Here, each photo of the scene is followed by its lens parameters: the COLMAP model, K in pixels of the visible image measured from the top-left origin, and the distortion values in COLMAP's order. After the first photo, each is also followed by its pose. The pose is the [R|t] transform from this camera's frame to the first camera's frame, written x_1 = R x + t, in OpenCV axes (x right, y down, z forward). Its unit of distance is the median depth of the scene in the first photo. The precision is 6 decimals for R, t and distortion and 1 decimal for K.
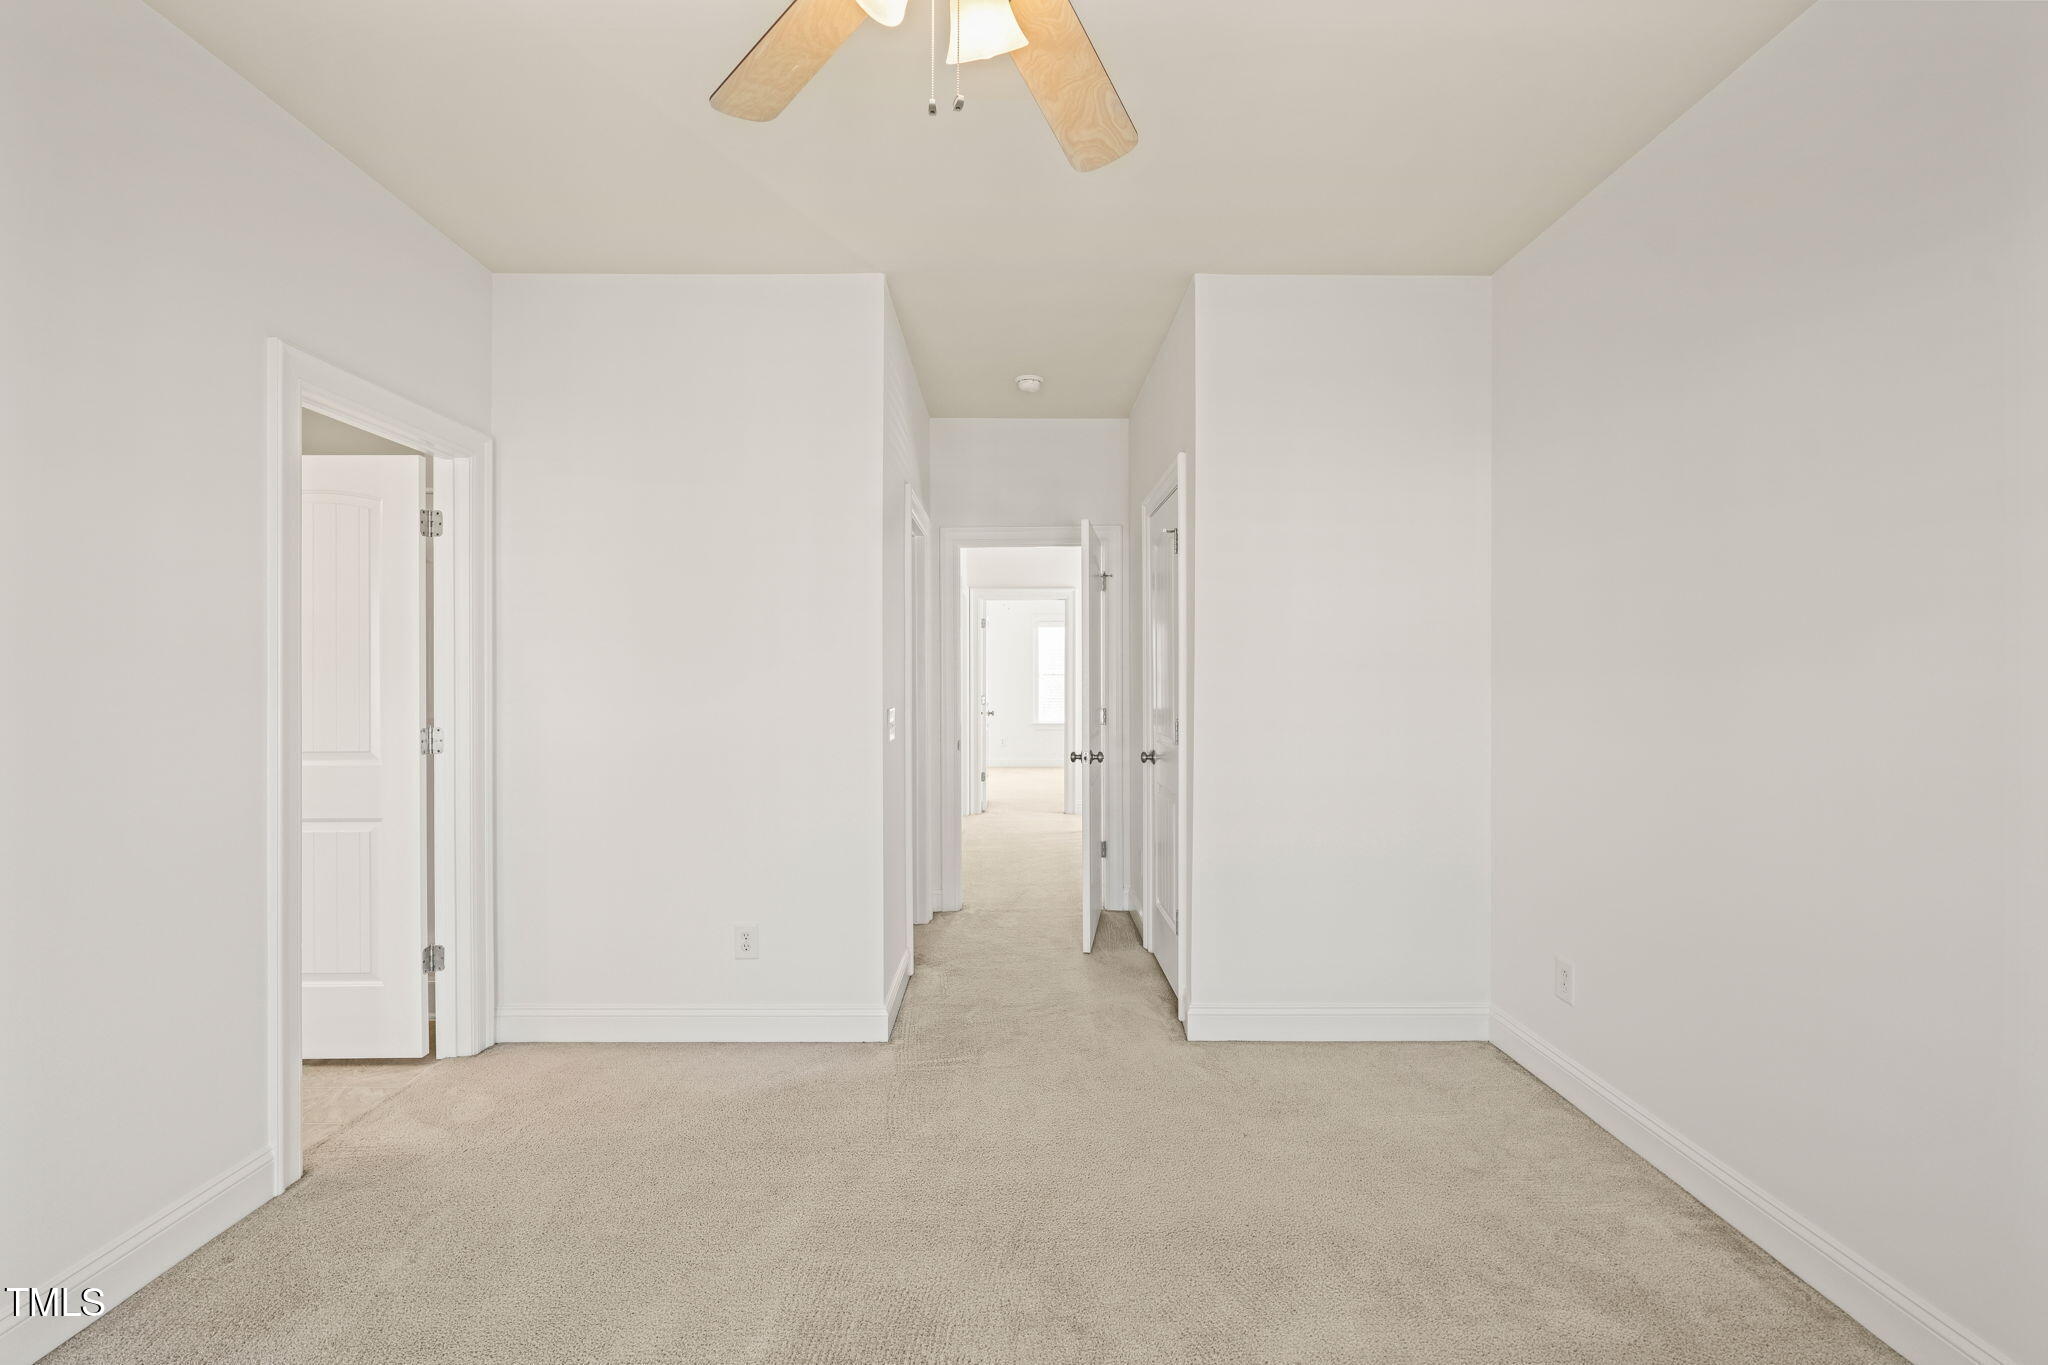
lens RADIAL K [[864.8, 0, 1023.9], [0, 864.8, 686.2], [0, 0, 1]] dist [-0.005083, 0.000879]
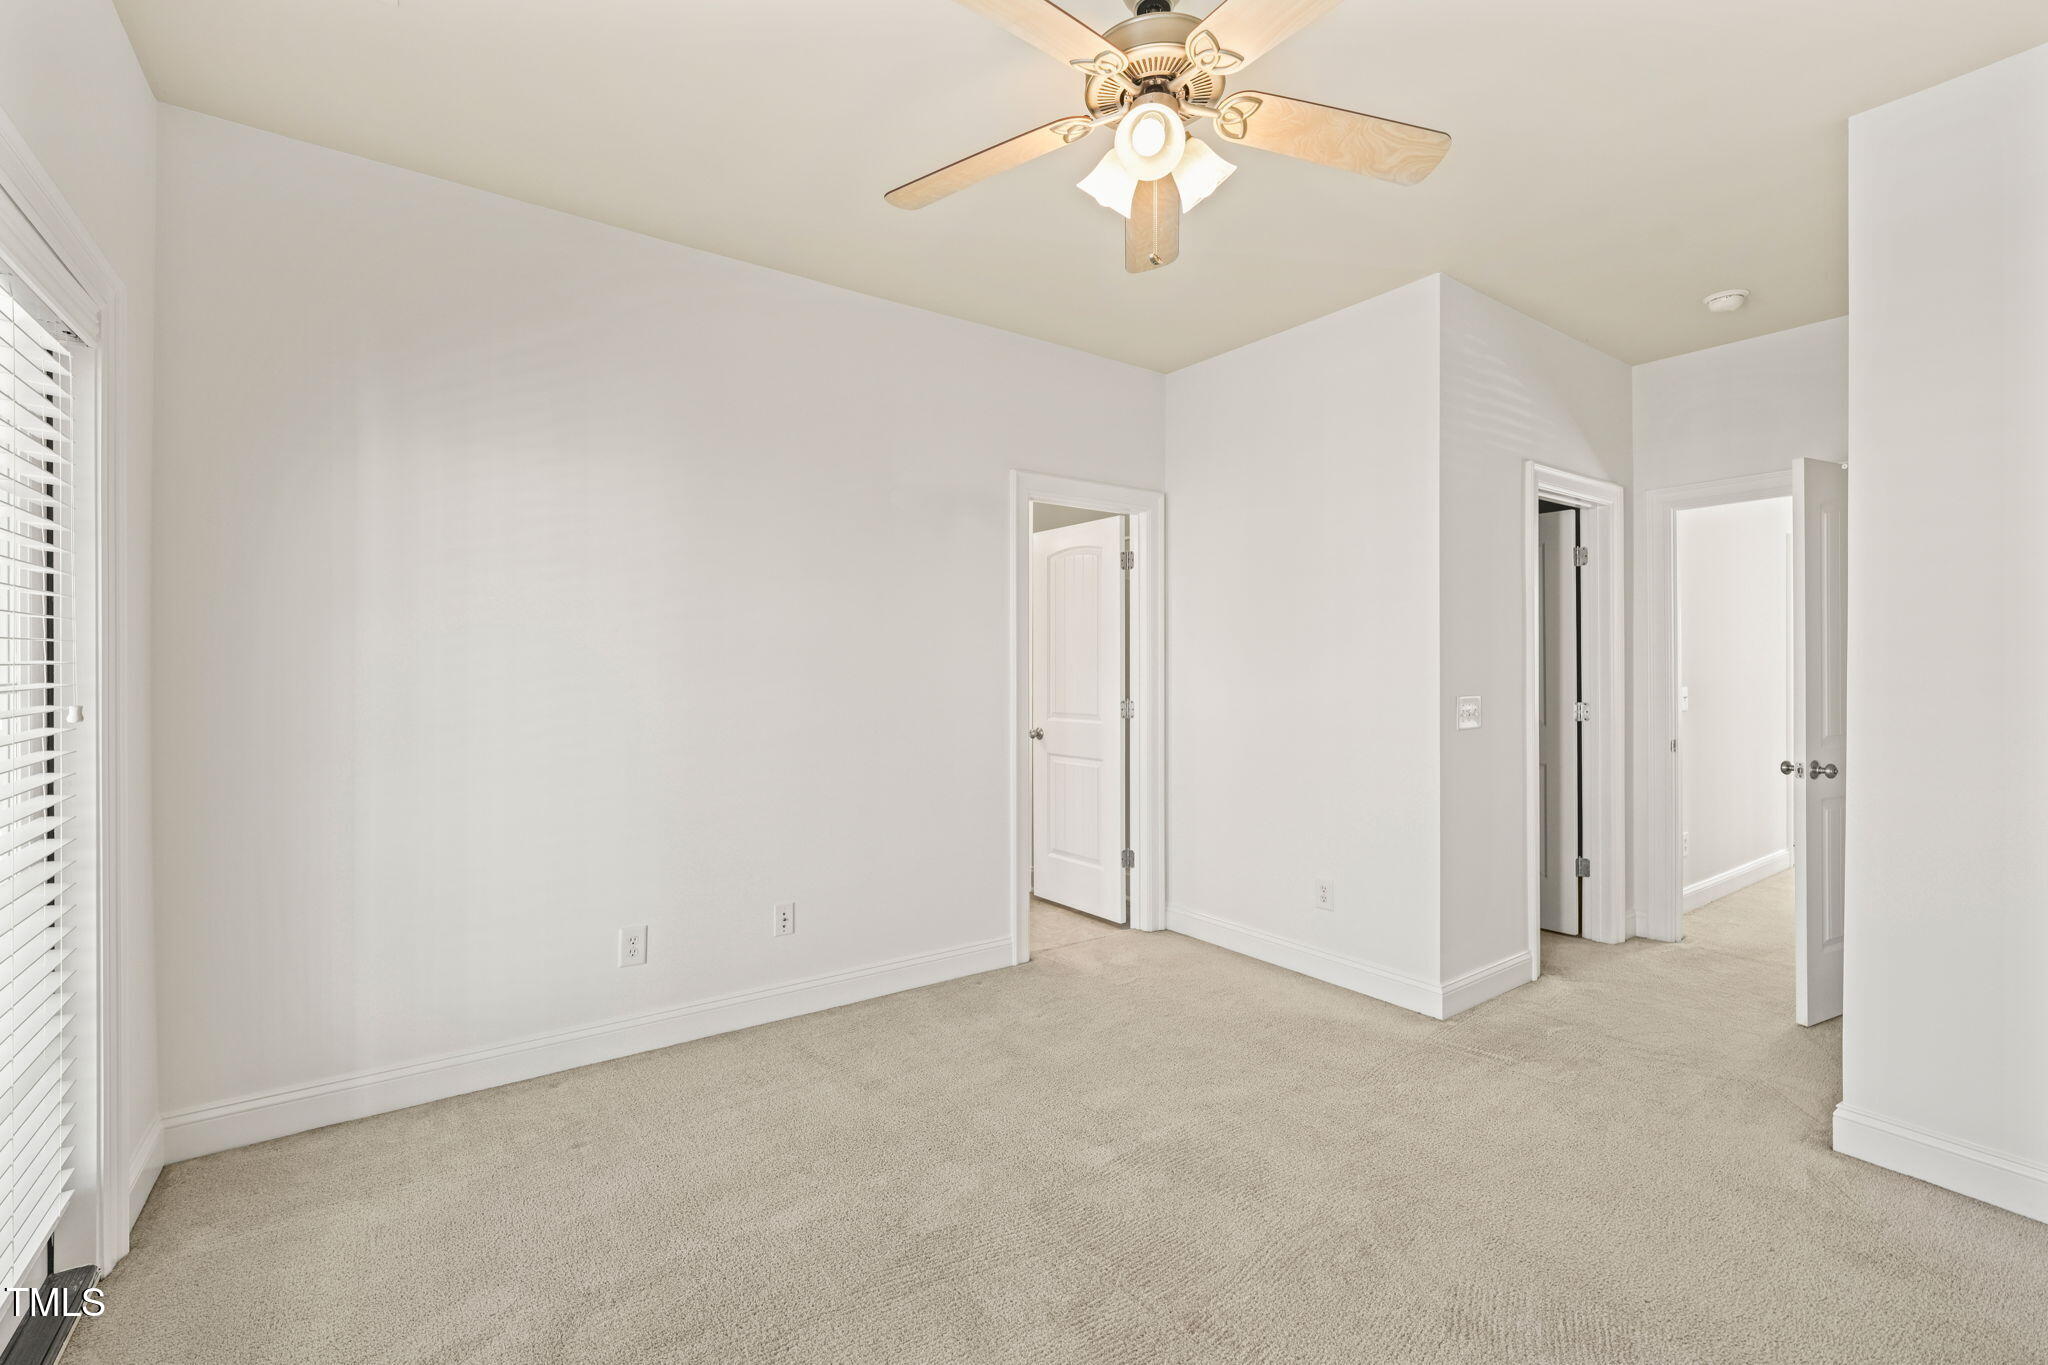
lens RADIAL K [[864.8, 0, 1031.0], [0, 864.8, 680.2], [0, 0, 1]] dist [-0.005083, 0.000879]
pose [[0.593815, 0.011284, -0.804523, 0.392763], [-0.007175, 0.999936, 0.008729, 0.002458], [0.804570, 0.000589, 0.593858, -0.001990]]
